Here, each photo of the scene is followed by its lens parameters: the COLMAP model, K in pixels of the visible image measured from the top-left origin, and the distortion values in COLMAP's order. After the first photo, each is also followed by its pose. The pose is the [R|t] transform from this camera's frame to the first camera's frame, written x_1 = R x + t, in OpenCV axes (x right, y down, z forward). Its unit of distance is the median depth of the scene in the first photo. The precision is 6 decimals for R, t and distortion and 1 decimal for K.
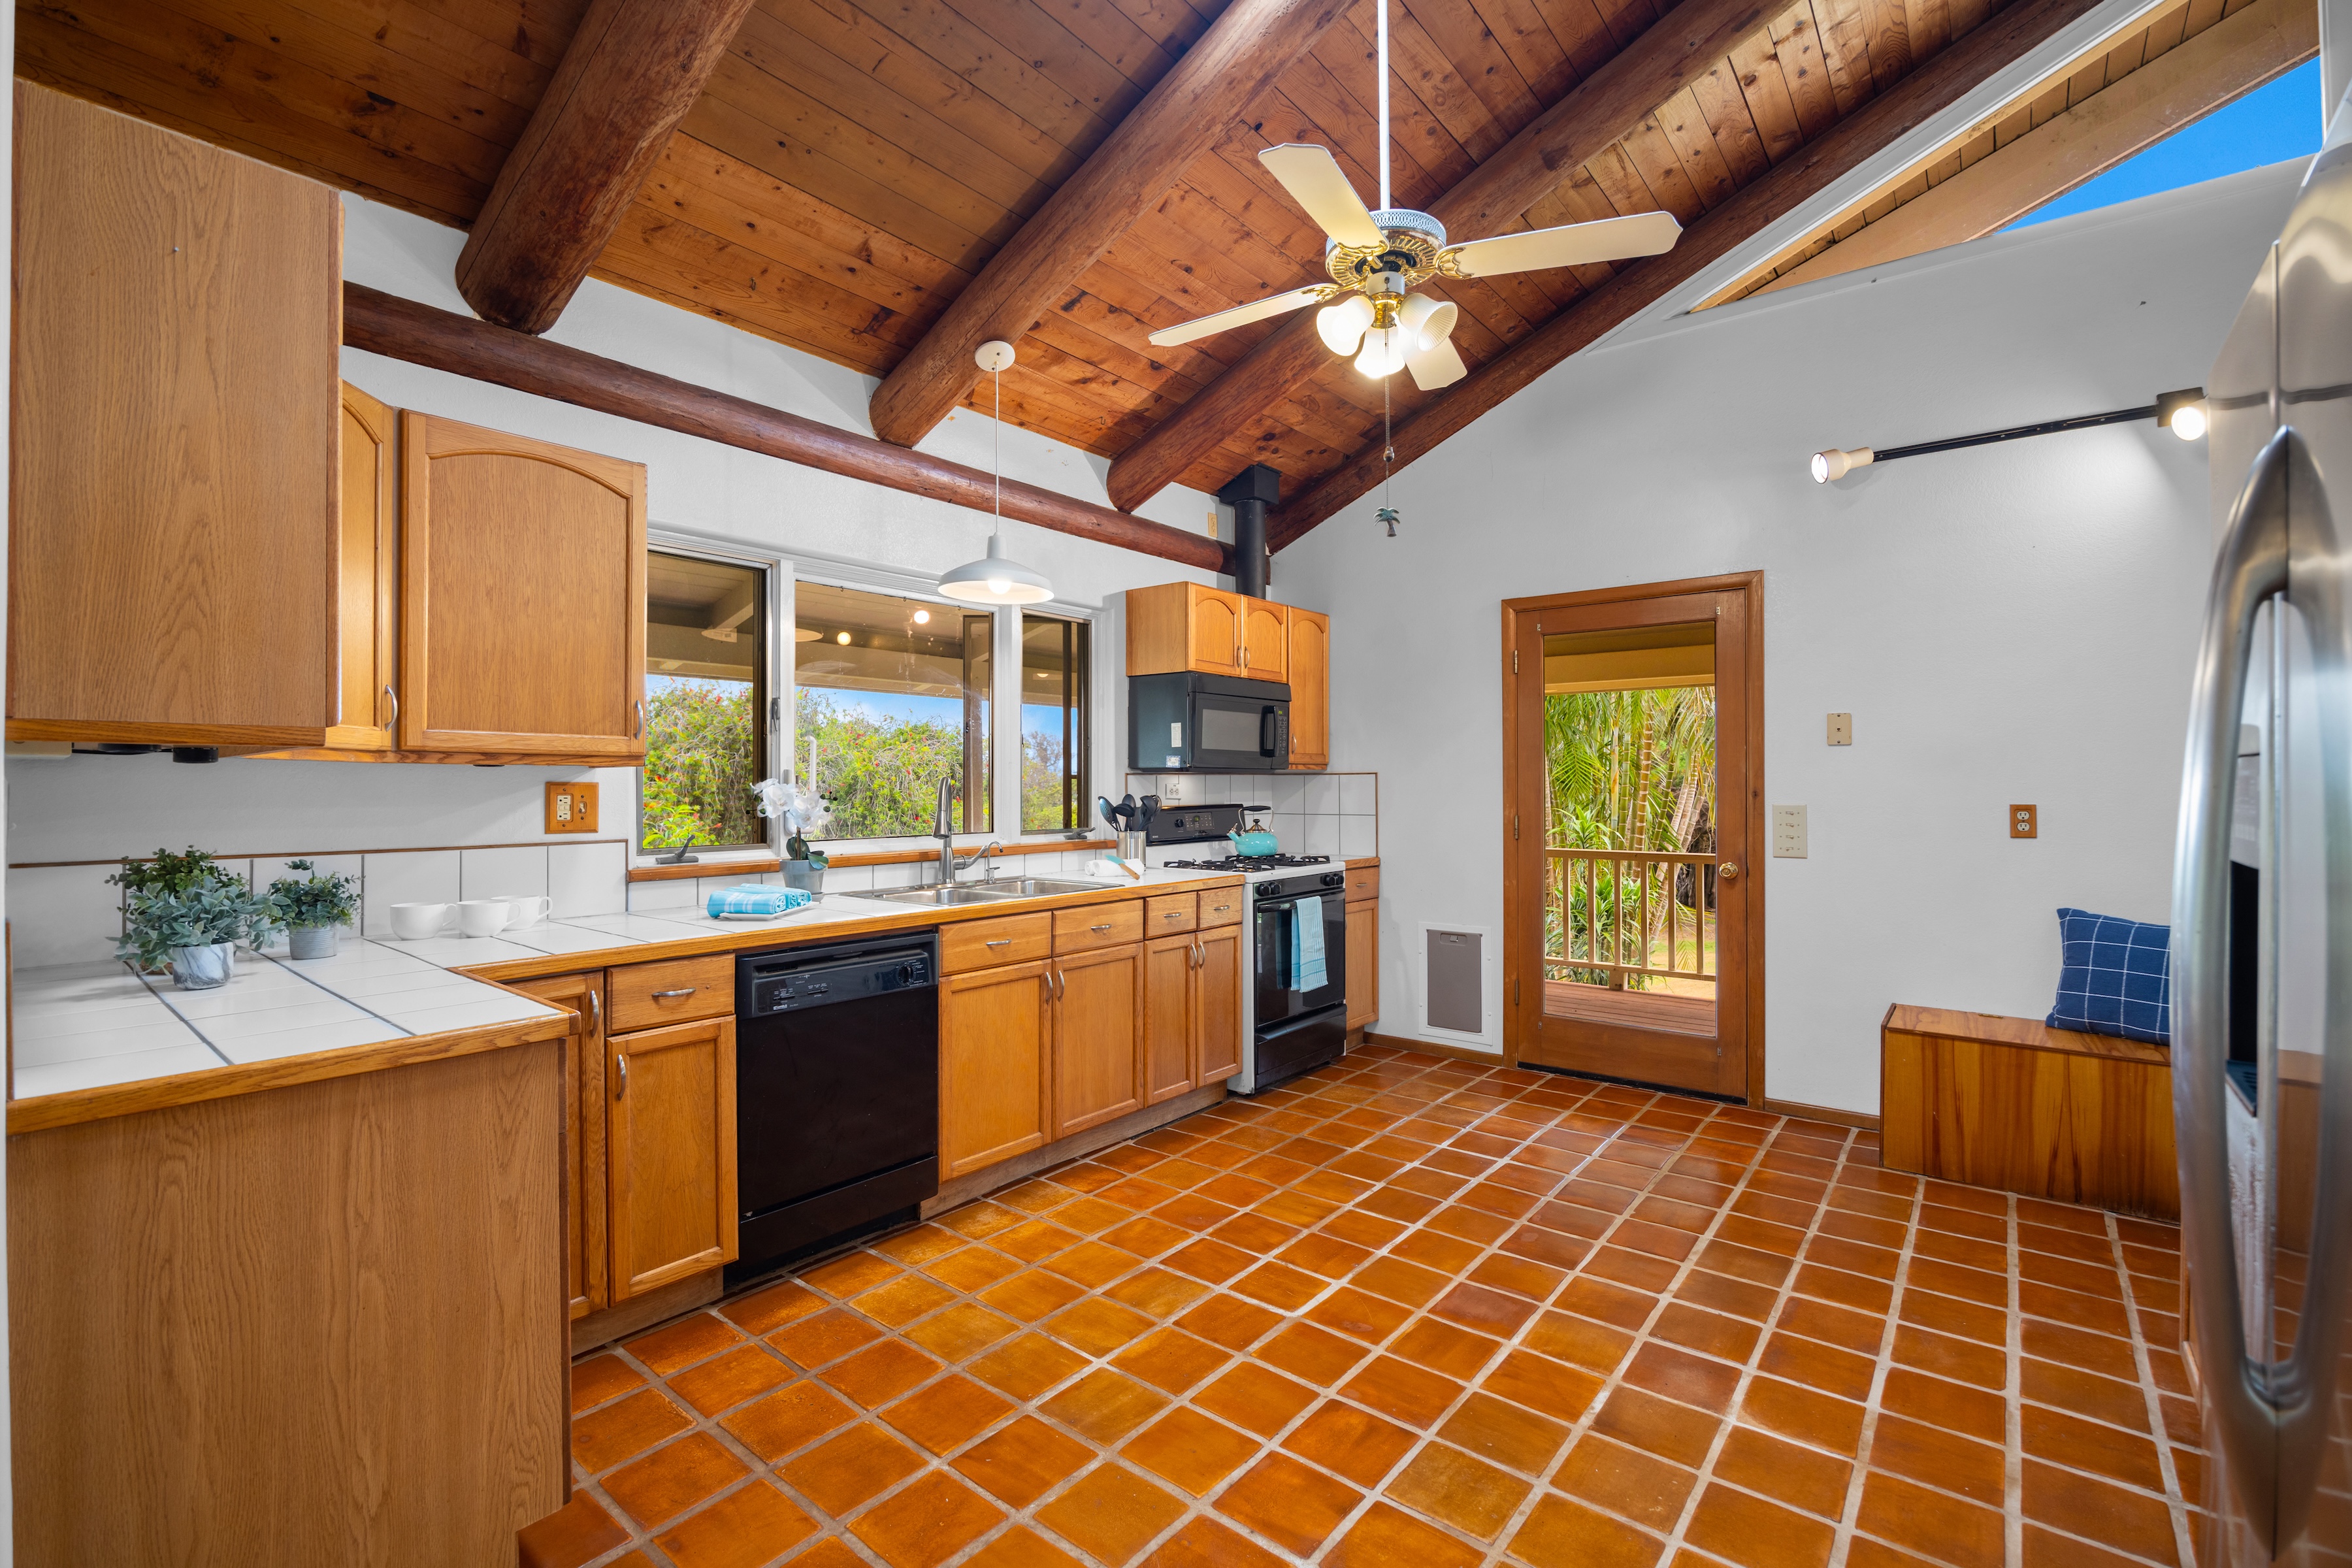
lens RADIAL K [[1040.8, 0, 1176.0], [0, 1040.8, 784.0], [0, 0, 1]] dist [-0.002870, -0.000386]
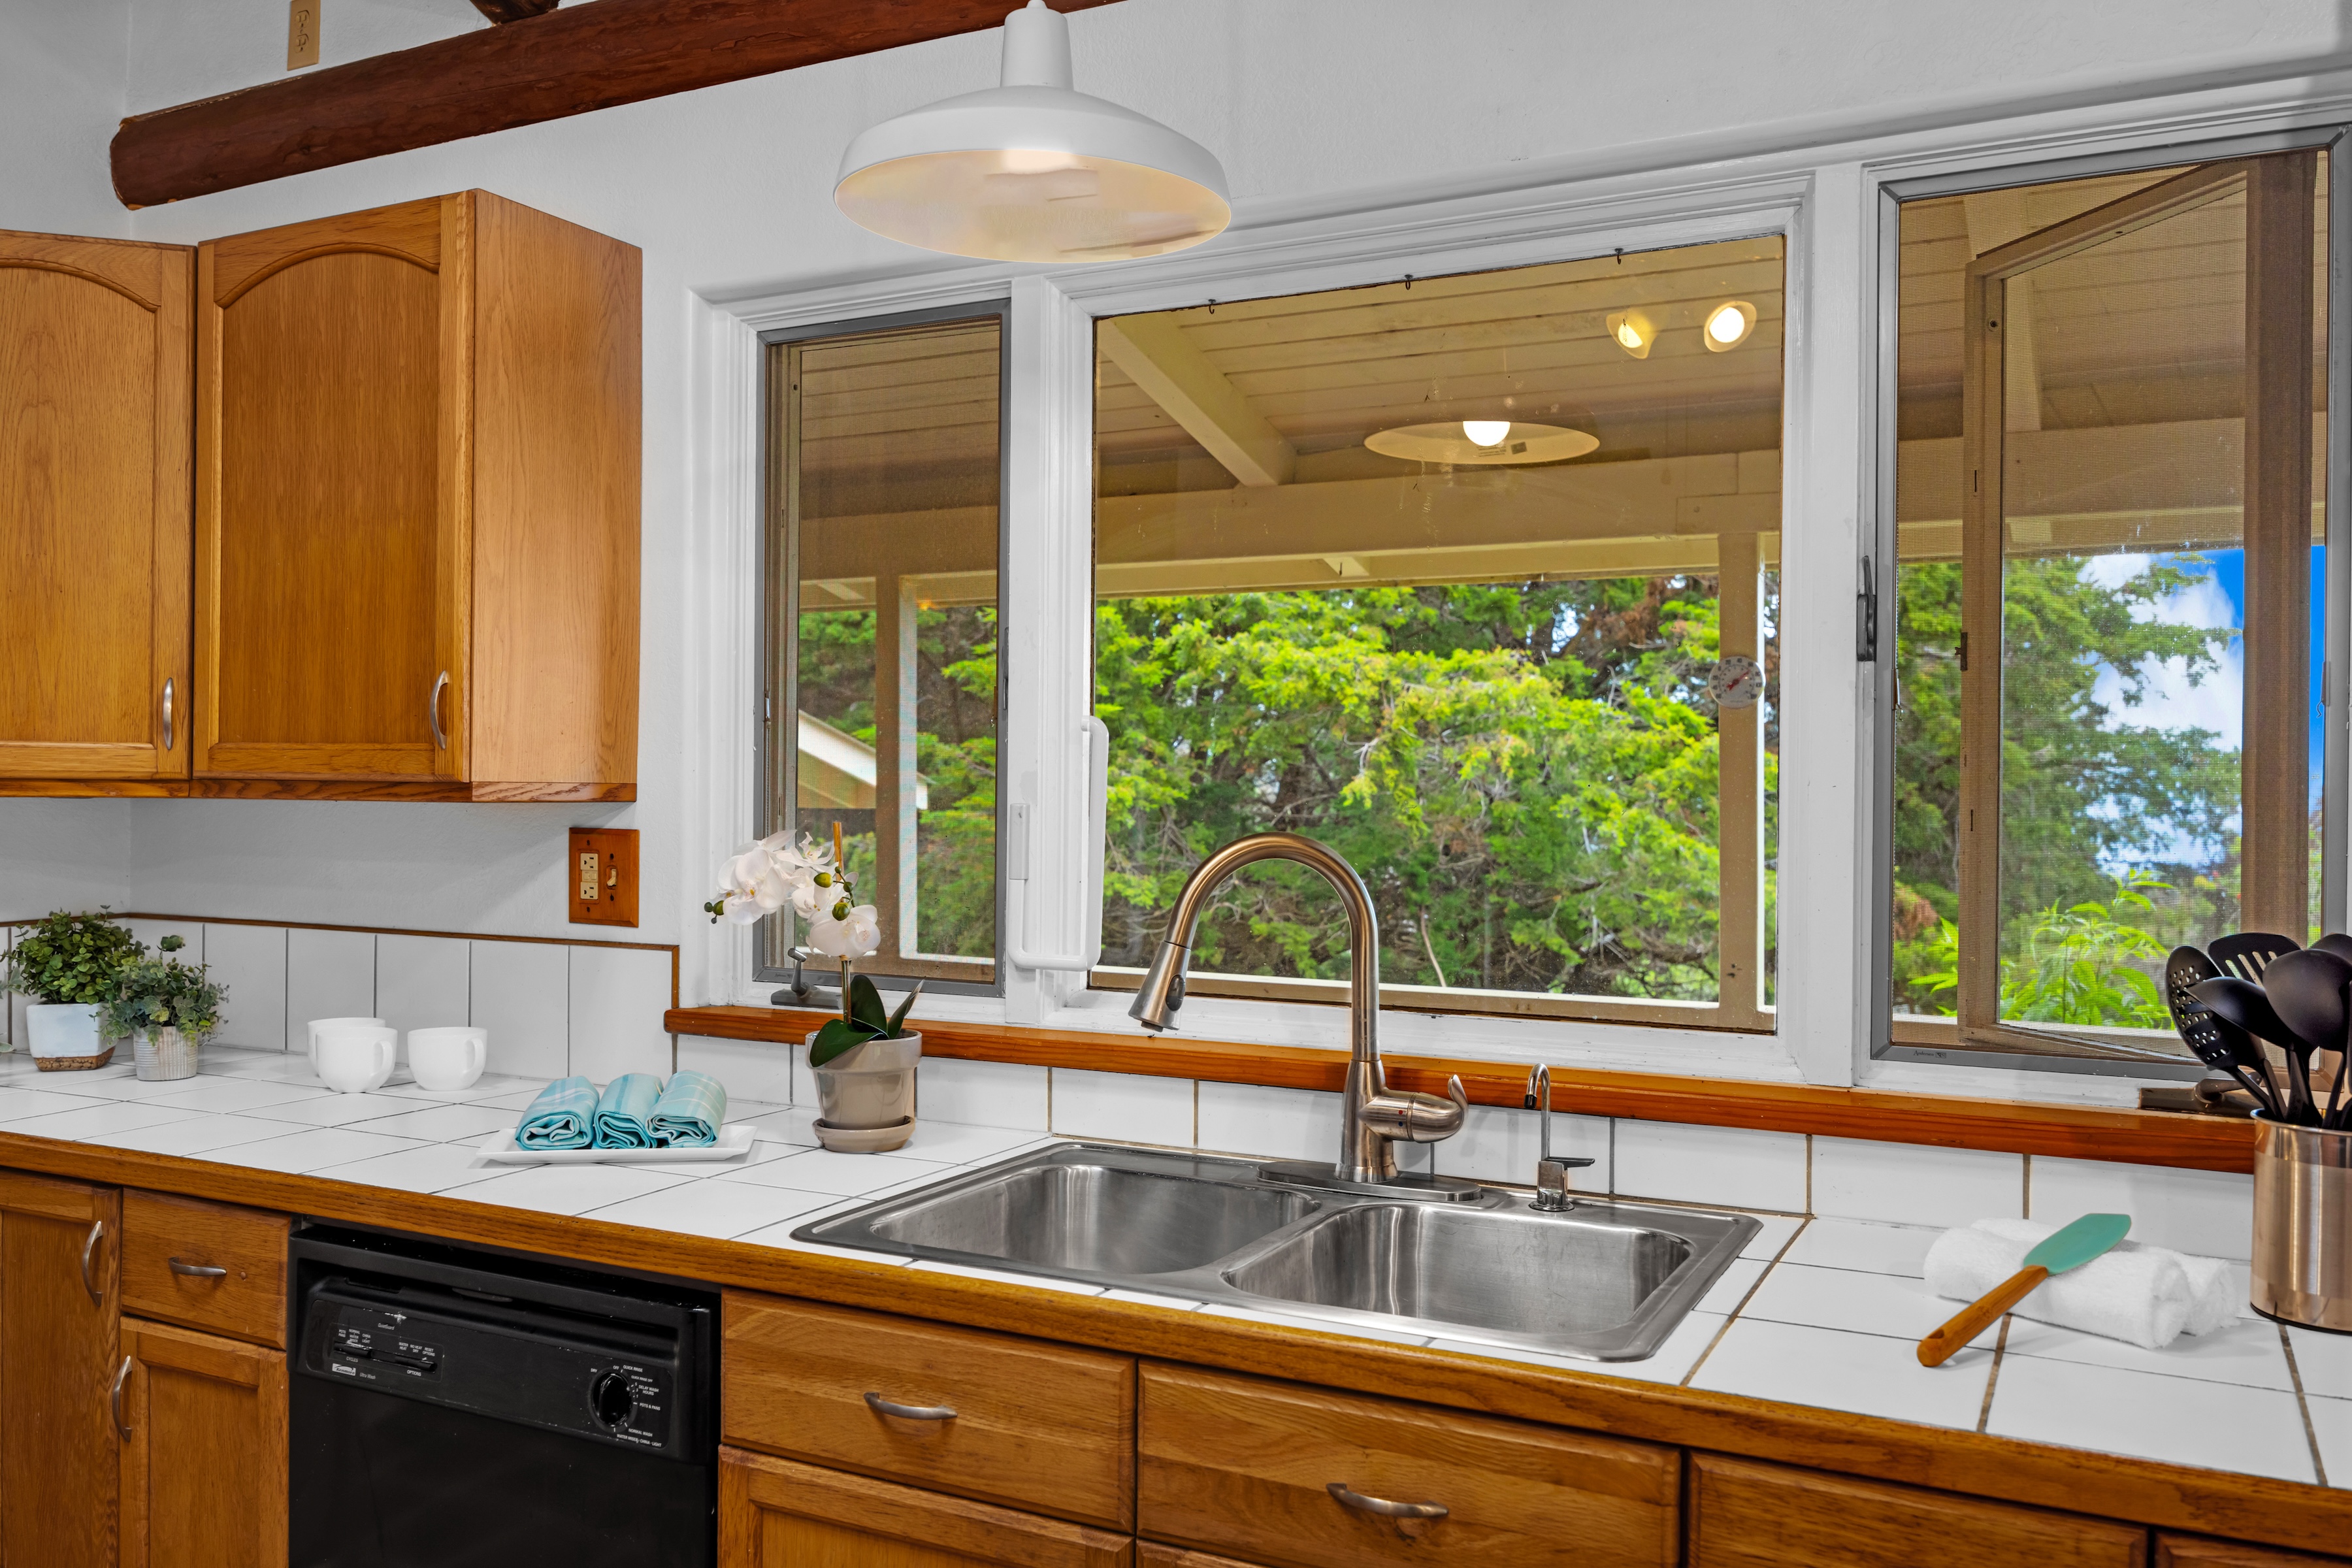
lens RADIAL K [[1788.2, 0, 1176.0], [0, 1788.2, 784.0], [0, 0, 1]] dist [0.001463, 0.000311]
pose [[0.263332, 0.001275, -0.964704, 0.416032], [-0.005736, 0.999984, -0.000244, -0.028354], [0.964688, 0.005597, 0.263335, 1.136399]]
